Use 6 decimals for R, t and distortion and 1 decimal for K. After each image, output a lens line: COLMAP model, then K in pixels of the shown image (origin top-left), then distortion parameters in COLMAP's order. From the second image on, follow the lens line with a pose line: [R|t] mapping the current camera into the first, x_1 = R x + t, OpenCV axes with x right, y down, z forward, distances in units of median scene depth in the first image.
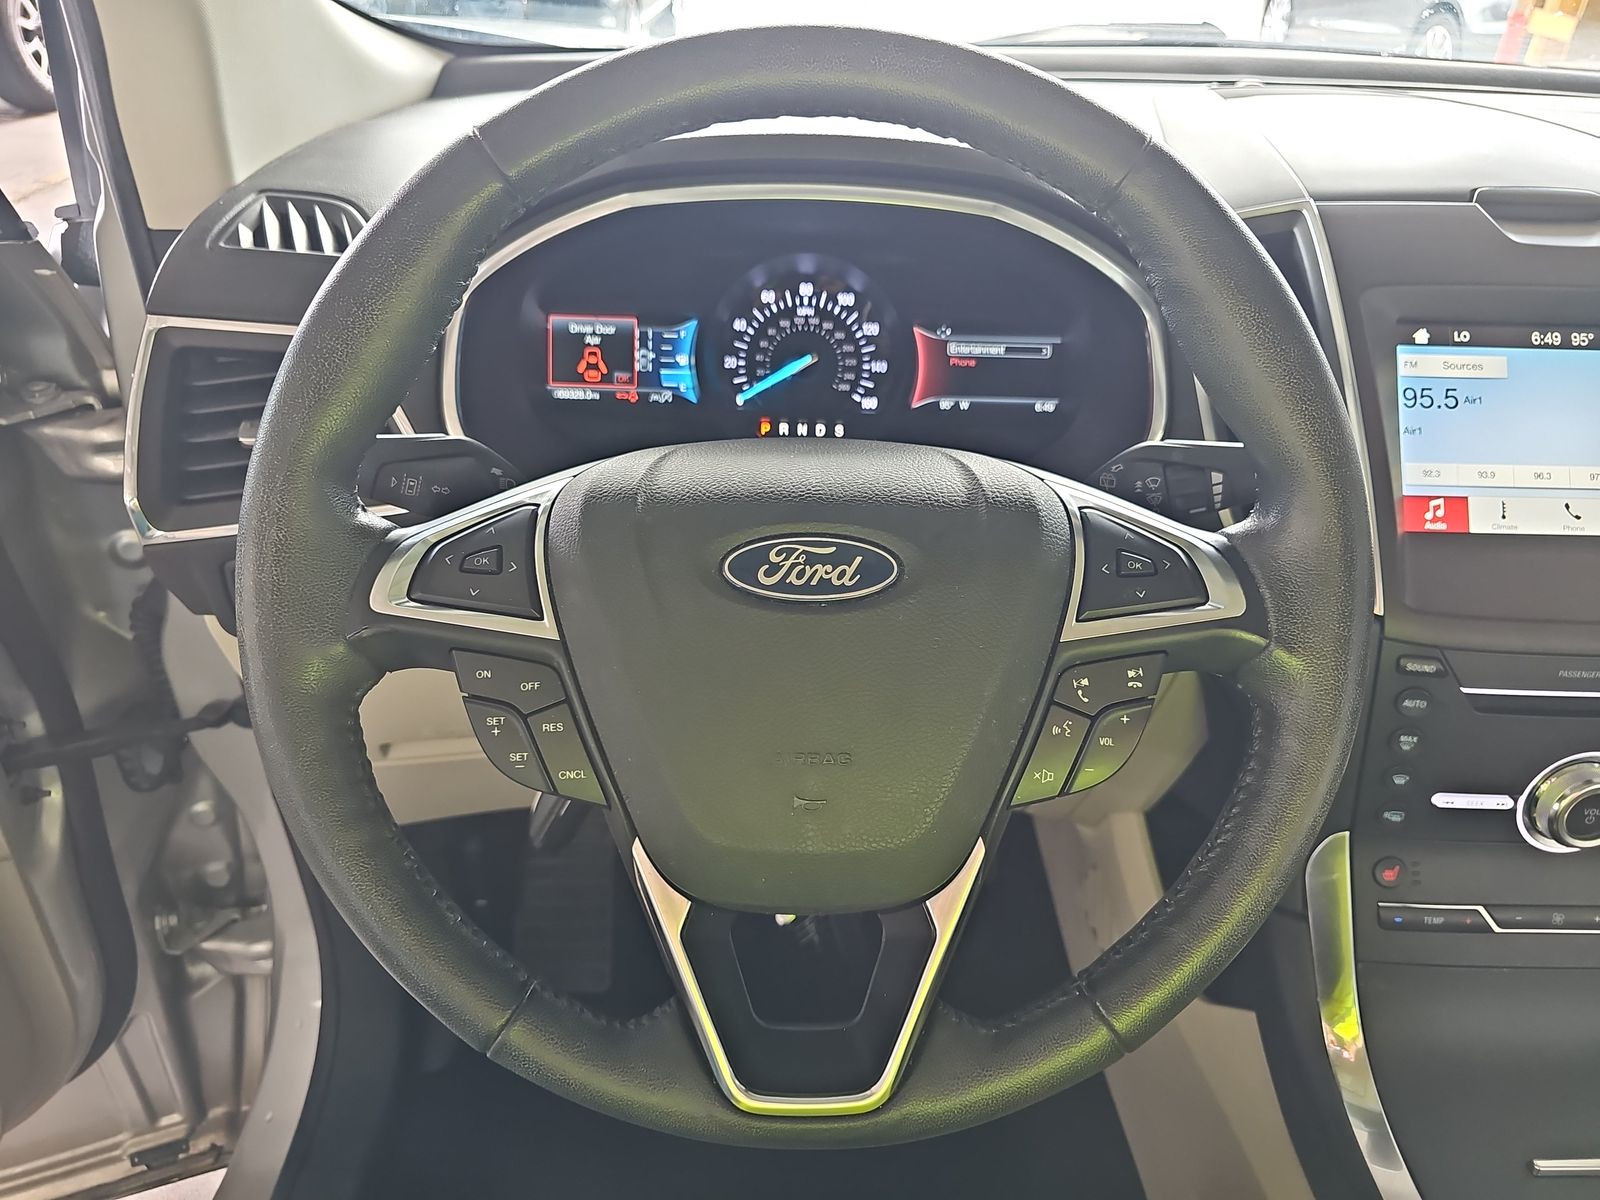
lens RADIAL K [[1057.3, 0, 793.5], [0, 1057.3, 604.6], [0, 0, 1]] dist [0.020364, -0.011109]
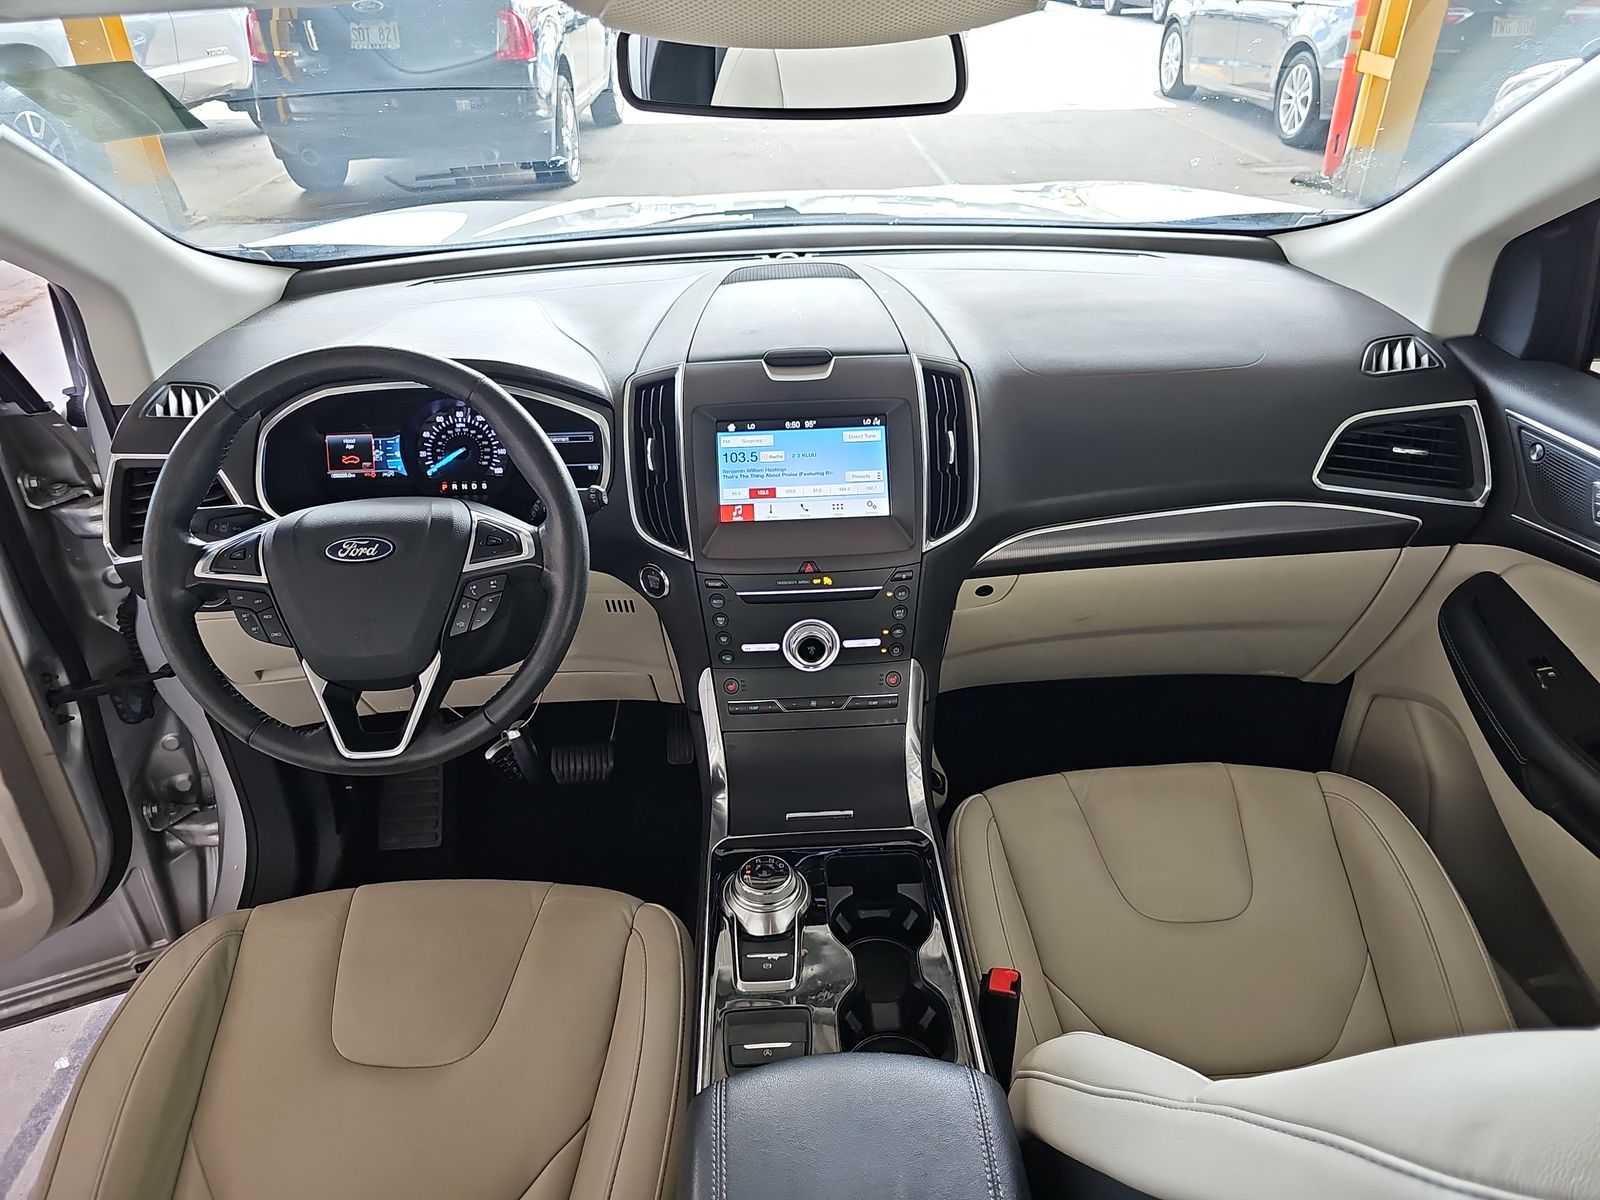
lens RADIAL K [[1044.4, 0, 808.1], [0, 1044.4, 602.0], [0, 0, 1]] dist [0.006918, 0.003206]
pose [[0.998117, -0.060741, 0.008511, 0.598114], [0.060923, 0.997877, -0.023016, 0.121777], [-0.007095, 0.023491, 0.999699, -0.875586]]
